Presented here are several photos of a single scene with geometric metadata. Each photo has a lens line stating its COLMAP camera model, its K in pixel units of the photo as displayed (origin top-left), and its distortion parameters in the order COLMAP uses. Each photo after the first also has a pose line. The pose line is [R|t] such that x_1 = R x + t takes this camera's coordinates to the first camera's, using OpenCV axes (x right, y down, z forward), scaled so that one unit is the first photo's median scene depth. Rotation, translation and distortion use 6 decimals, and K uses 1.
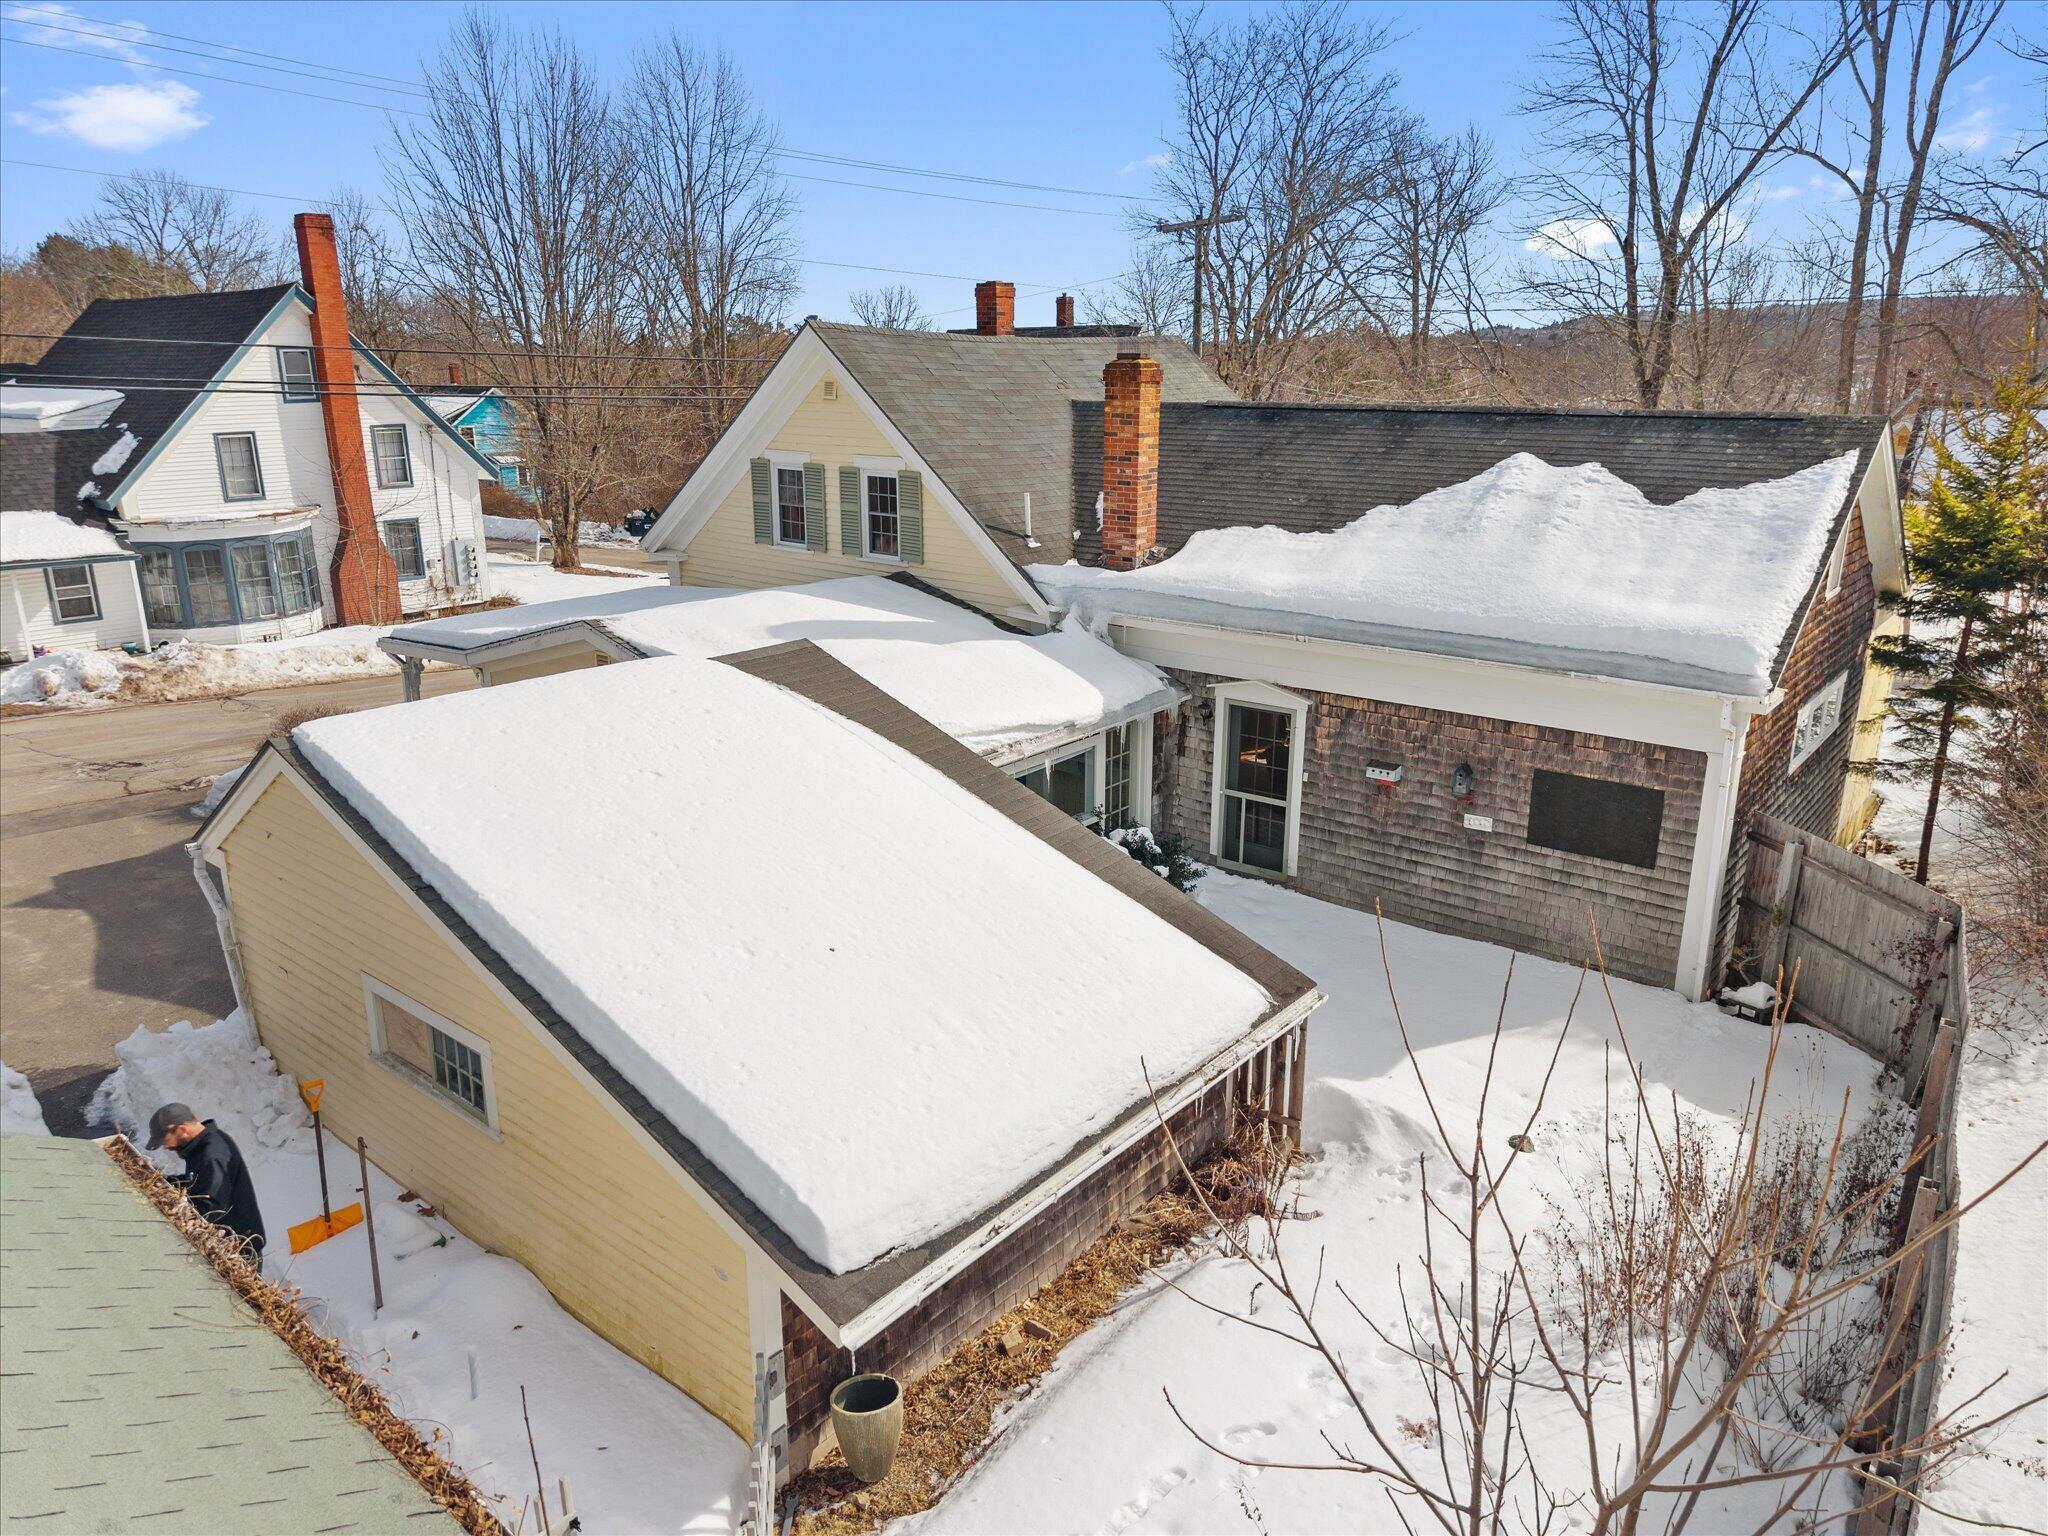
lens RADIAL K [[1358.4, 0, 1030.9], [0, 1358.4, 766.1], [0, 0, 1]] dist [-0.001537, -0.006379]
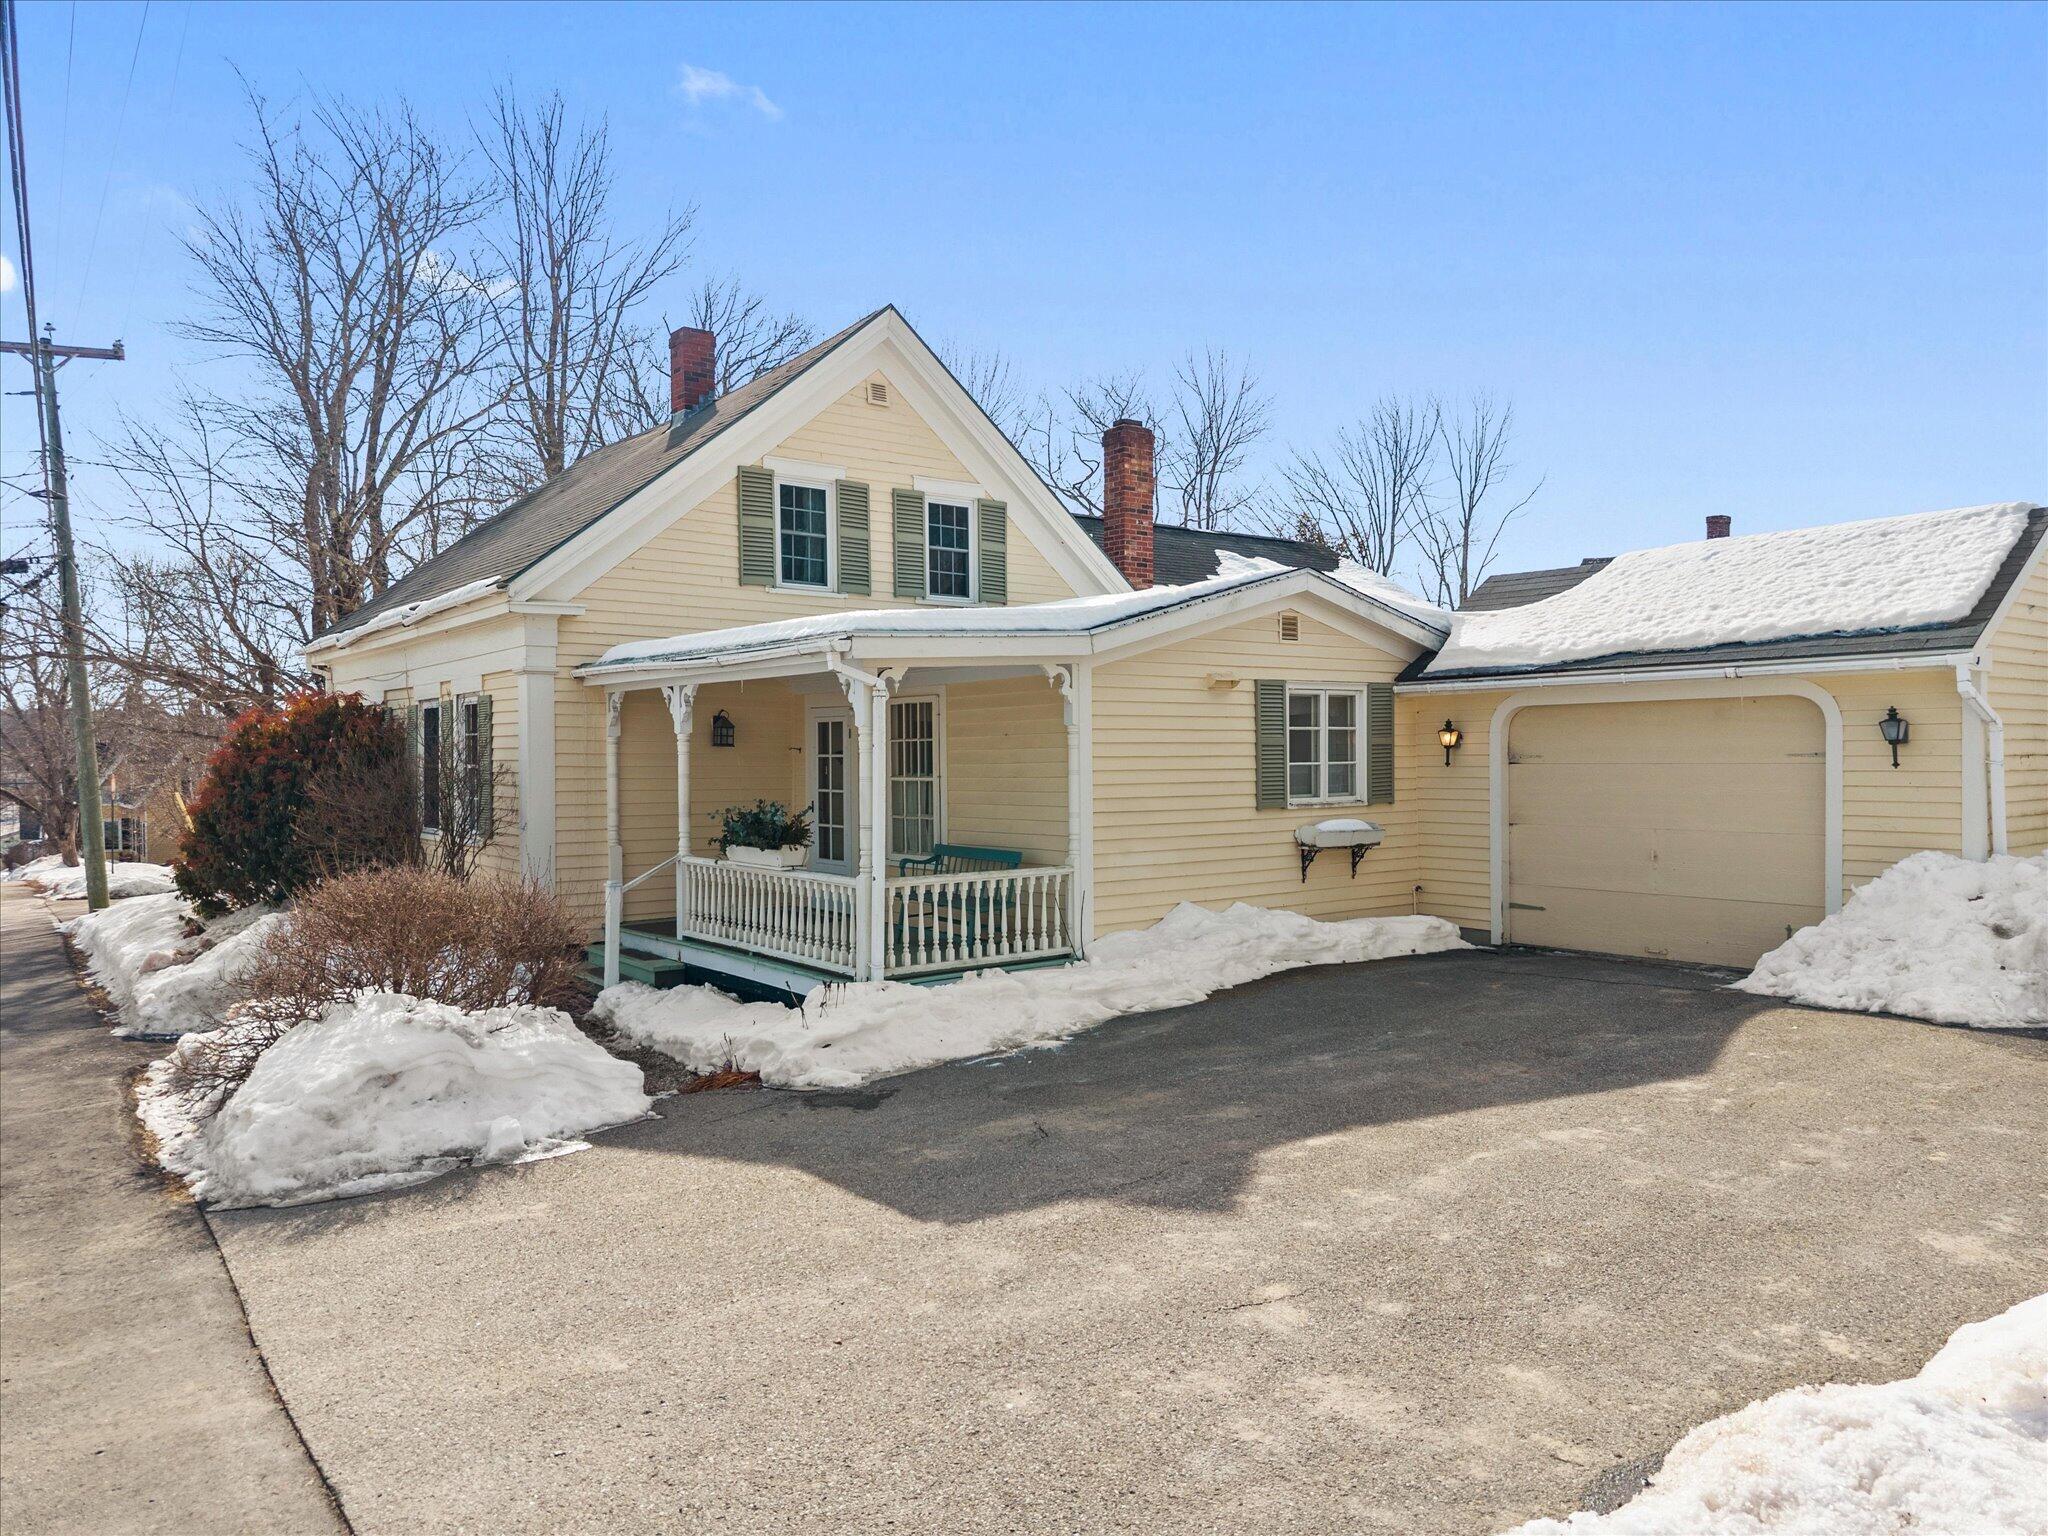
lens RADIAL K [[1358.4, 0, 1025.8], [0, 1358.4, 764.8], [0, 0, 1]] dist [-0.001537, -0.006379]
pose [[0.245246, -0.020218, 0.969250, -0.853407], [0.277682, 0.959358, -0.050249, -0.000304], [-0.928842, 0.281466, 0.240893, 0.732272]]
